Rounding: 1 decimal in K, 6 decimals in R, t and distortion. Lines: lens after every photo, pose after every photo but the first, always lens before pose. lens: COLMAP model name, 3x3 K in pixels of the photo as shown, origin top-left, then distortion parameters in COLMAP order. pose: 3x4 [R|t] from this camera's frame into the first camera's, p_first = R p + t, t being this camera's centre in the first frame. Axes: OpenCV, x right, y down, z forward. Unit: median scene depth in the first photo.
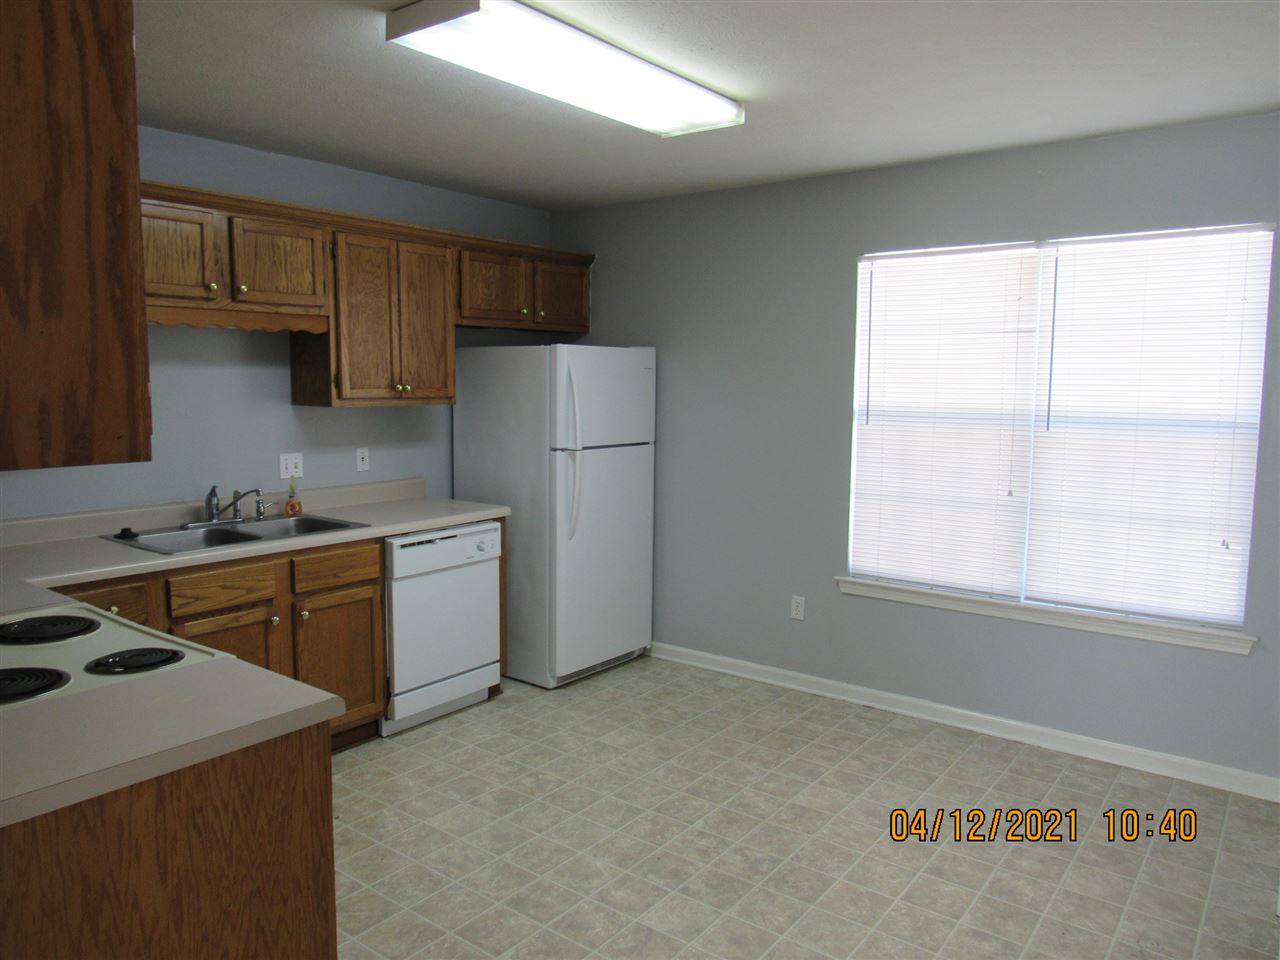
lens RADIAL K [[912.5, 0, 640.0], [0, 912.5, 480.0], [0, 0, 1]] dist [-0.061465, 0.056207]
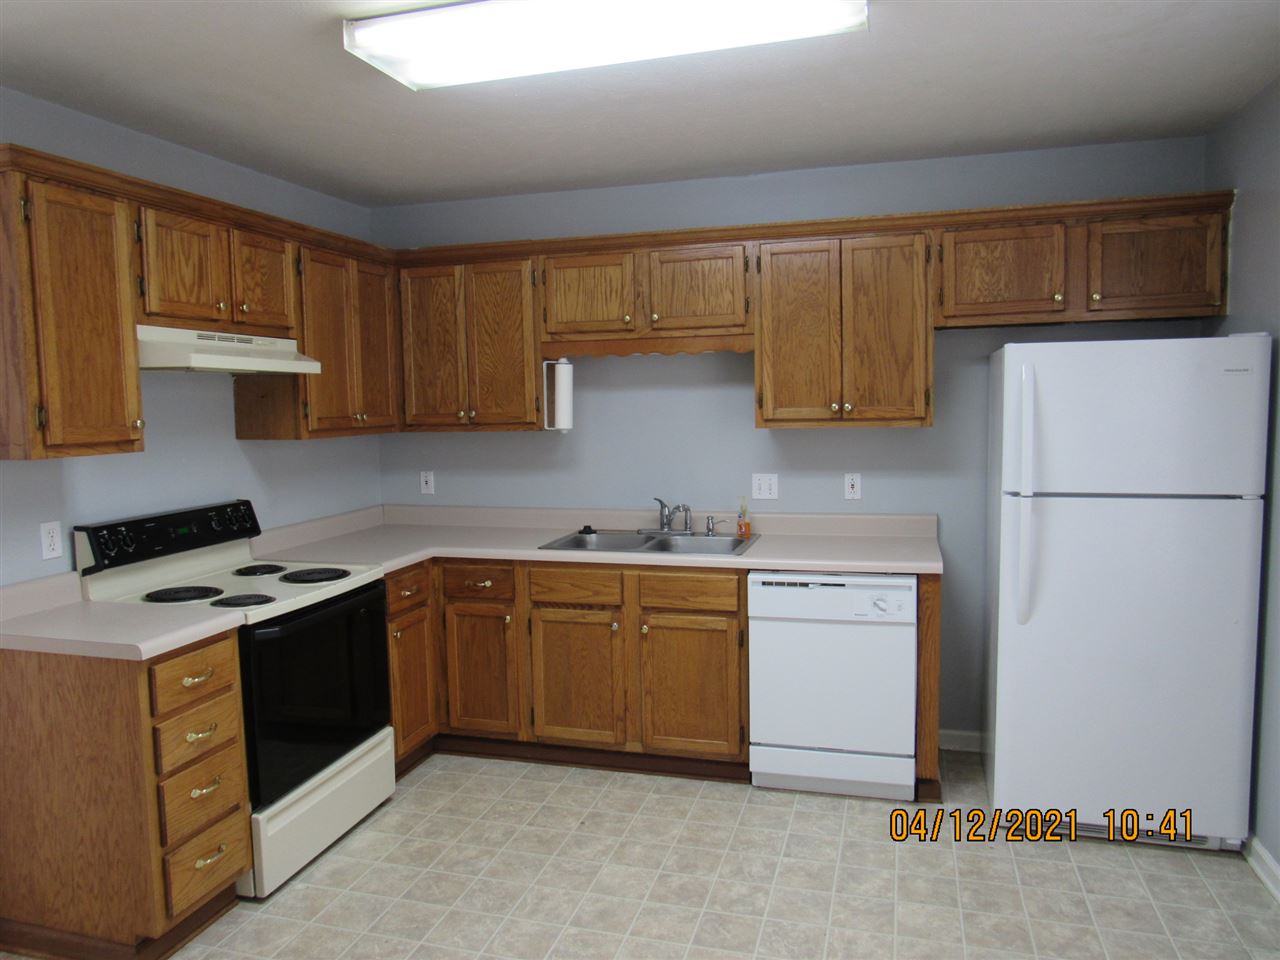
lens RADIAL K [[912.5, 0, 640.0], [0, 912.5, 480.0], [0, 0, 1]] dist [-0.061465, 0.056207]
pose [[0.348036, 0.063595, -0.935322, 0.534467], [-0.081634, 0.995963, 0.037342, -0.052738], [0.933920, 0.063357, 0.351822, 0.562956]]
